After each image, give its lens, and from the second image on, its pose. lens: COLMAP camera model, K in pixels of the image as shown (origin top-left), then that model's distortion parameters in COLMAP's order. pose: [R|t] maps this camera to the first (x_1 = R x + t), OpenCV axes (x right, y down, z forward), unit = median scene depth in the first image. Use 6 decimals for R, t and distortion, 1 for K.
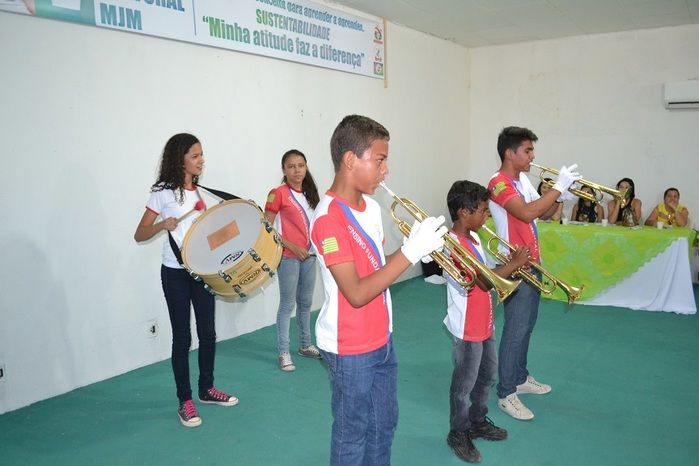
lens RADIAL K [[558.3, 0, 349.5], [0, 558.3, 233.0], [0, 0, 1]] dist [-0.068939, 0.007523]
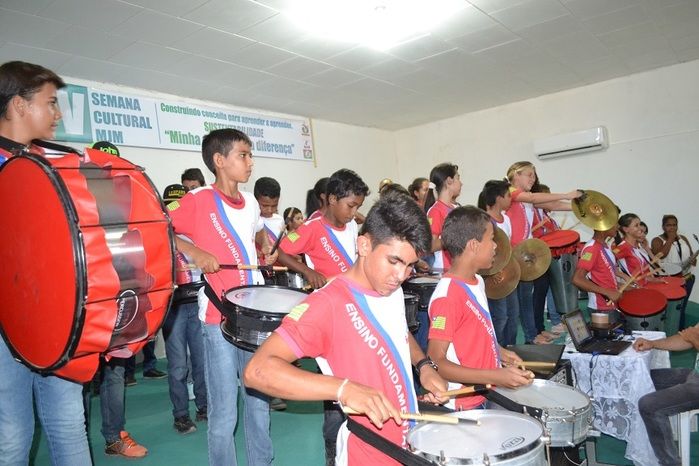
lens RADIAL K [[558.3, 0, 349.5], [0, 558.3, 233.0], [0, 0, 1]] dist [-0.068939, 0.007523]
pose [[0.995151, -0.093752, -0.029735, 0.209131], [0.087854, 0.983232, -0.159799, 0.138342], [0.044218, 0.156412, 0.986702, -0.352363]]
